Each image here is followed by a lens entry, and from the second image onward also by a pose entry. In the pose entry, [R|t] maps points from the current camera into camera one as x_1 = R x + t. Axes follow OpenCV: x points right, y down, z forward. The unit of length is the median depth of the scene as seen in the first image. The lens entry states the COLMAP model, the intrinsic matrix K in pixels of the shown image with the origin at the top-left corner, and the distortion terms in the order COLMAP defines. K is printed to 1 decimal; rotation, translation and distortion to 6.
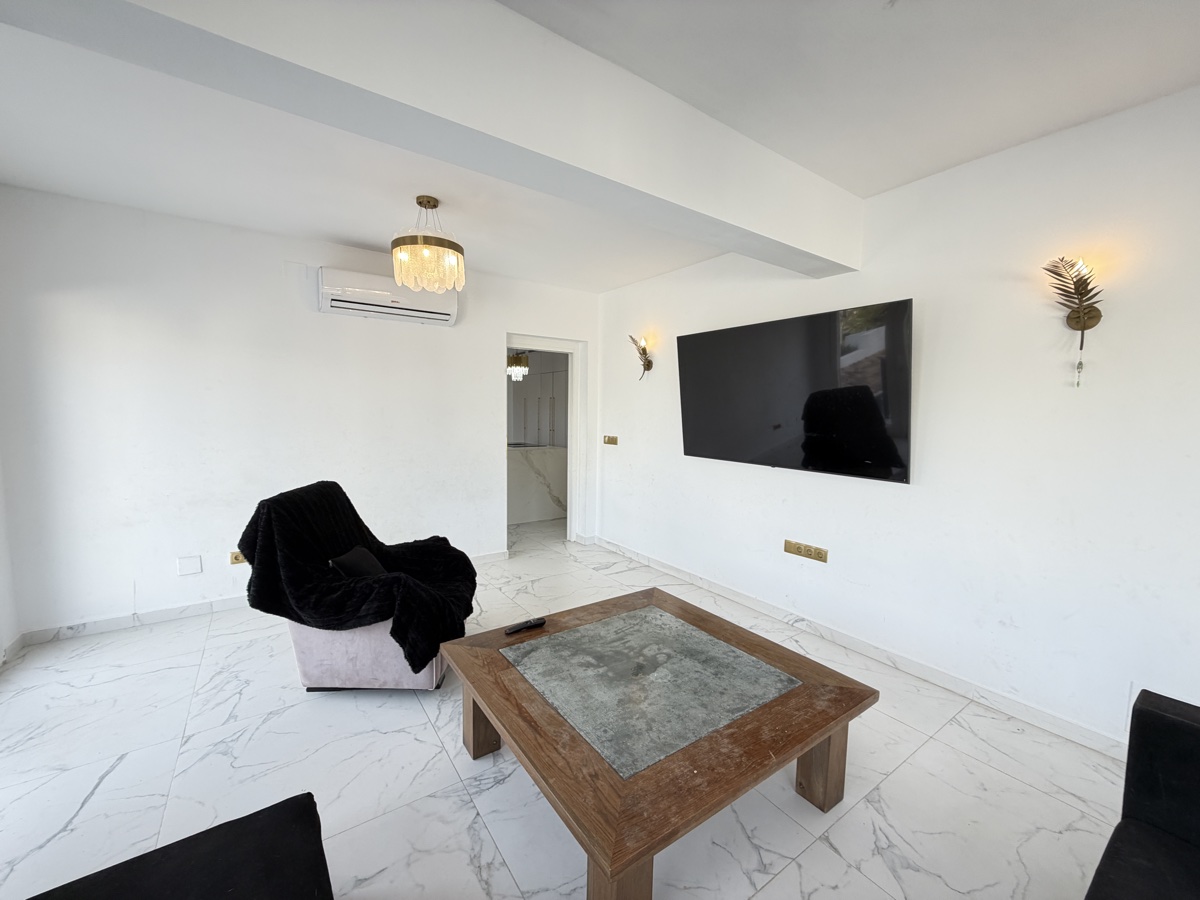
lens RADIAL K [[478.0, 0, 593.5], [0, 478.0, 449.3], [0, 0, 1]] dist [0.001670, -0.000330]
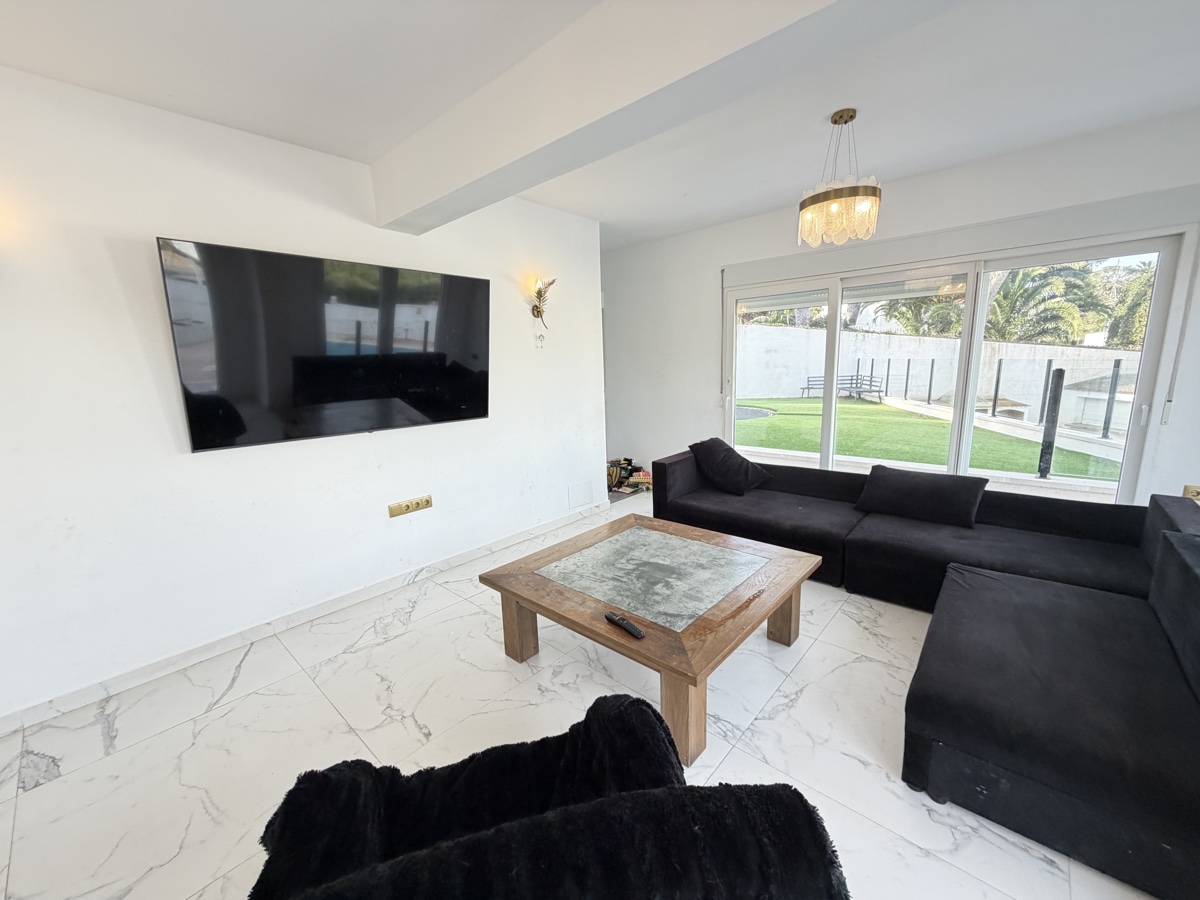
lens RADIAL K [[478.0, 0, 601.5], [0, 478.0, 454.0], [0, 0, 1]] dist [0.001670, -0.000330]
pose [[-0.231183, -0.191511, 0.953875, -0.958706], [0.110243, 0.968964, 0.221259, -0.121224], [-0.966644, 0.156309, -0.202896, 1.271427]]
